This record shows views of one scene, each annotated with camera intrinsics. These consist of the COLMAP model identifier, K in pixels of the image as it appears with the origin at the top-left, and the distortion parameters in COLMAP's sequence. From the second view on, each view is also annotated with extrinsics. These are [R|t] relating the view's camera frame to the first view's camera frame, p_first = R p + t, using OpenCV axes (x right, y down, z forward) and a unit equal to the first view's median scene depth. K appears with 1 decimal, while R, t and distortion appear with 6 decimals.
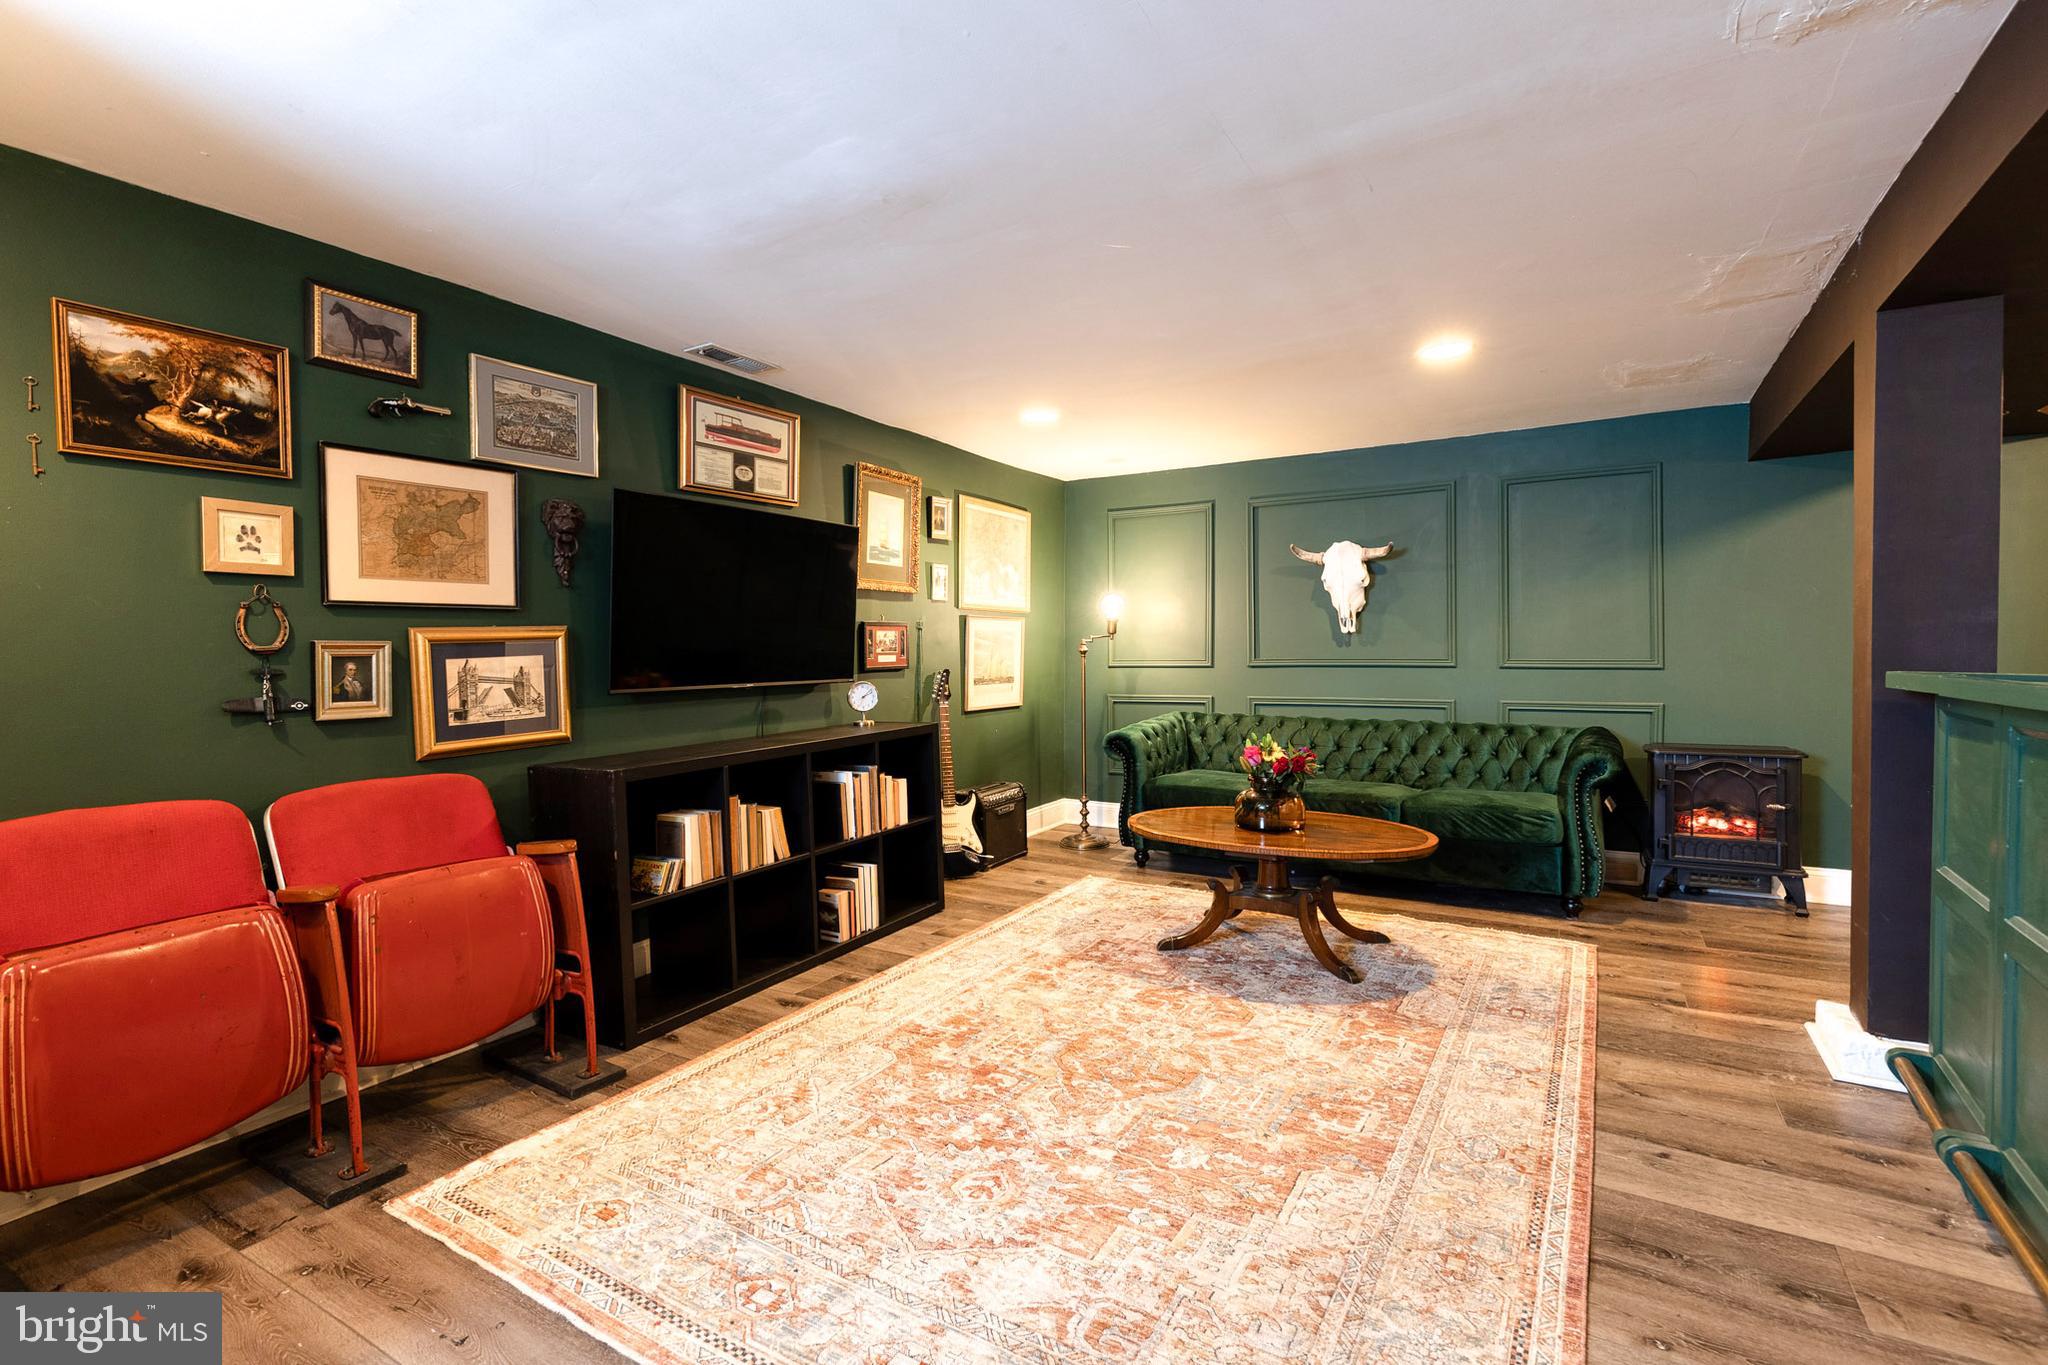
lens RADIAL K [[941.2, 0, 1020.0], [0, 941.2, 672.0], [0, 0, 1]] dist [0.012456, -0.002012]
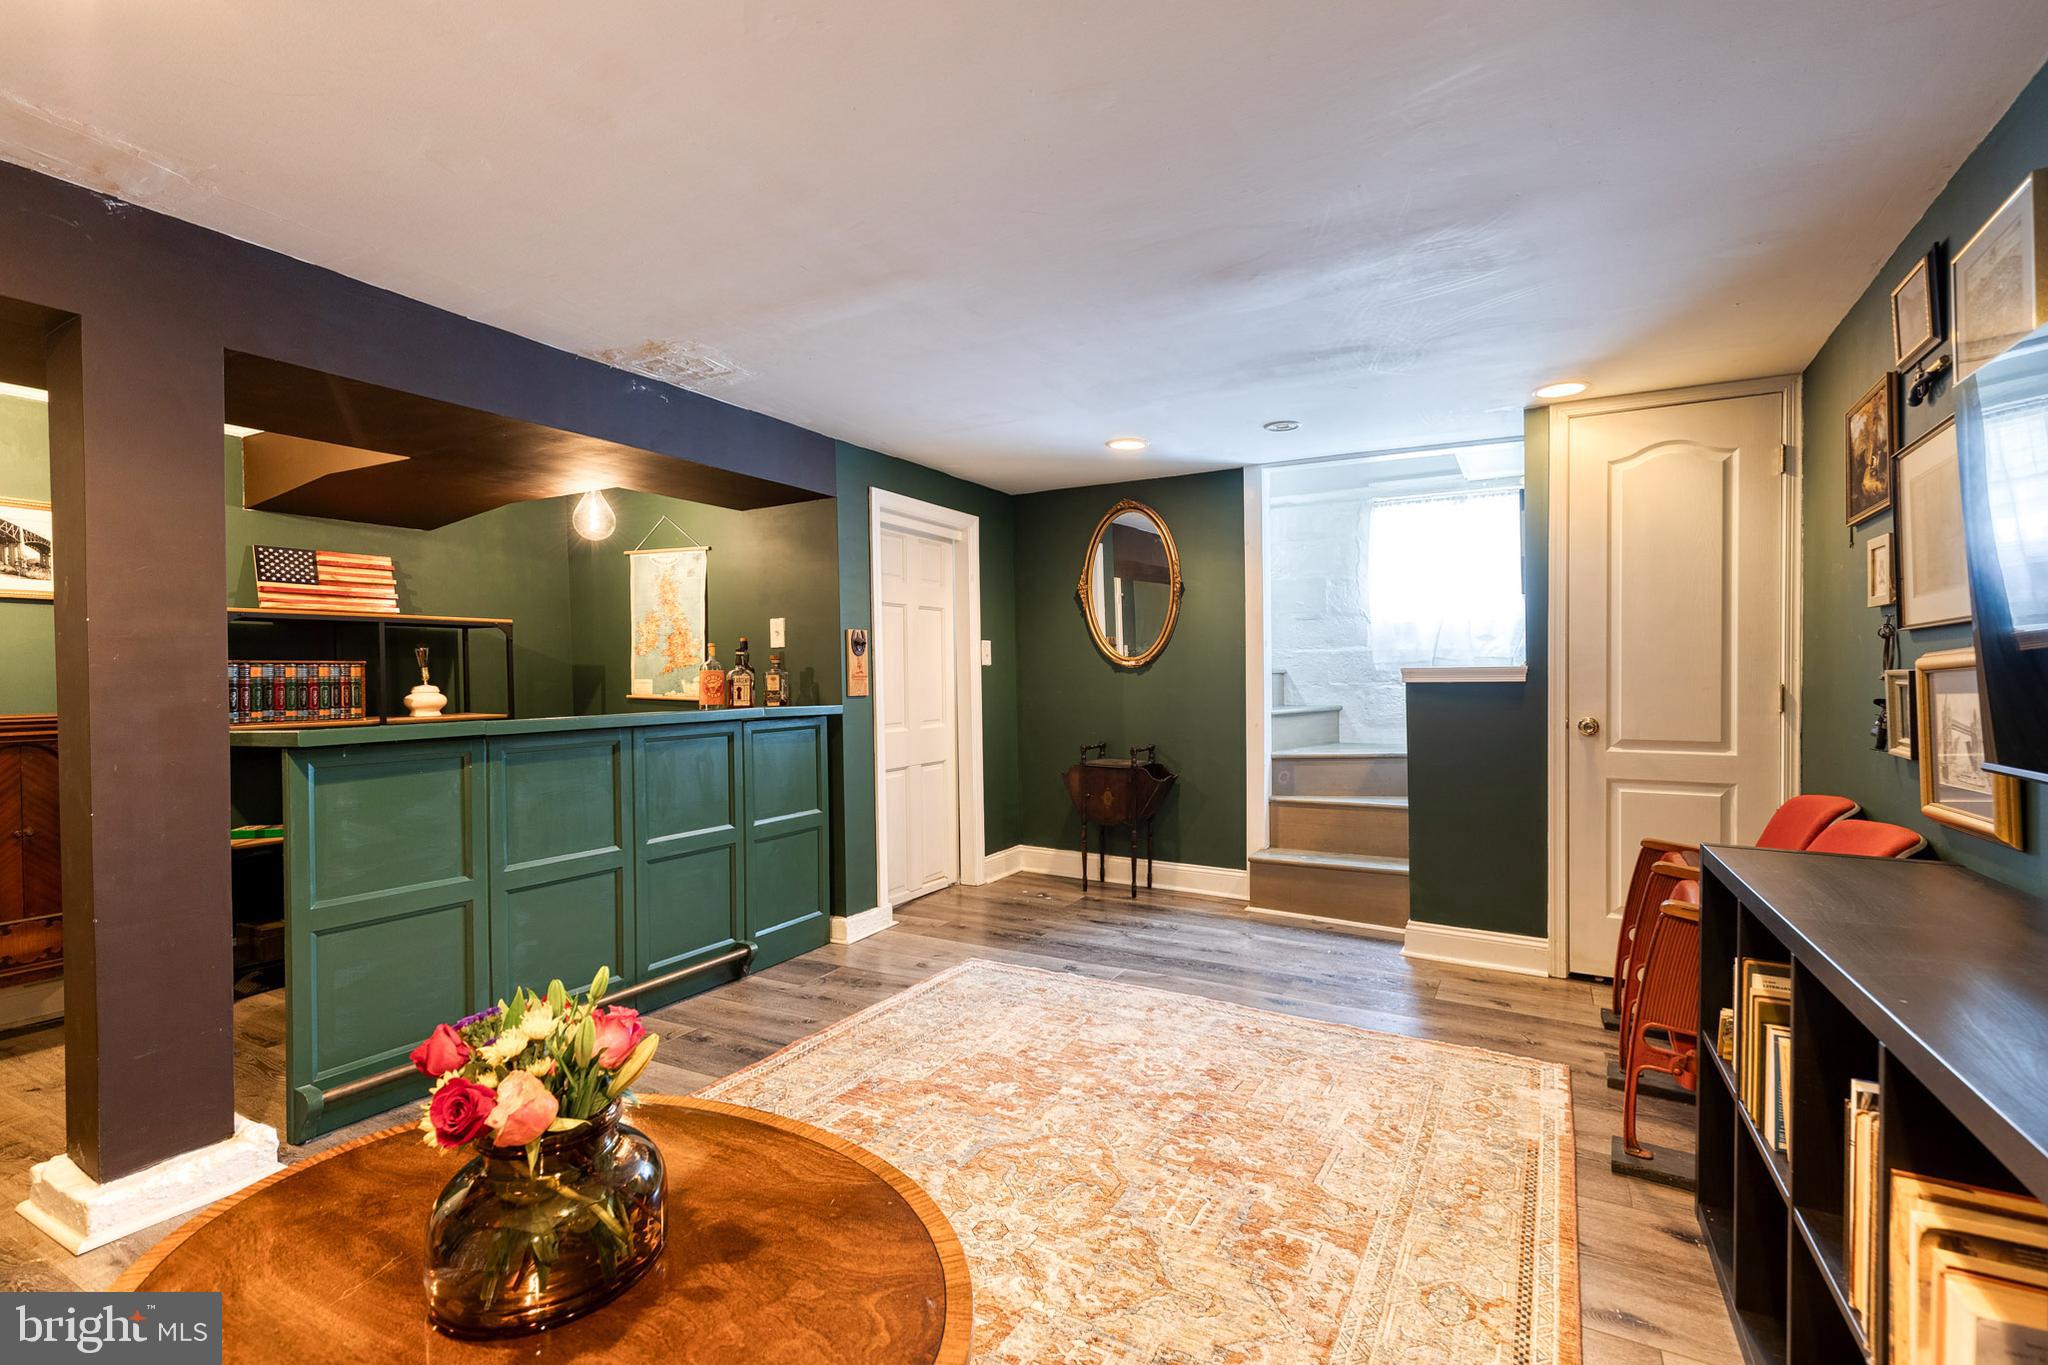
lens RADIAL K [[941.2, 0, 1024.6], [0, 941.2, 685.2], [0, 0, 1]] dist [0.012456, -0.002012]
pose [[-0.998842, 0.023610, -0.041919, 0.179063], [0.022242, 0.999214, 0.032801, -0.072299], [0.042660, 0.031830, -0.998582, 2.142887]]
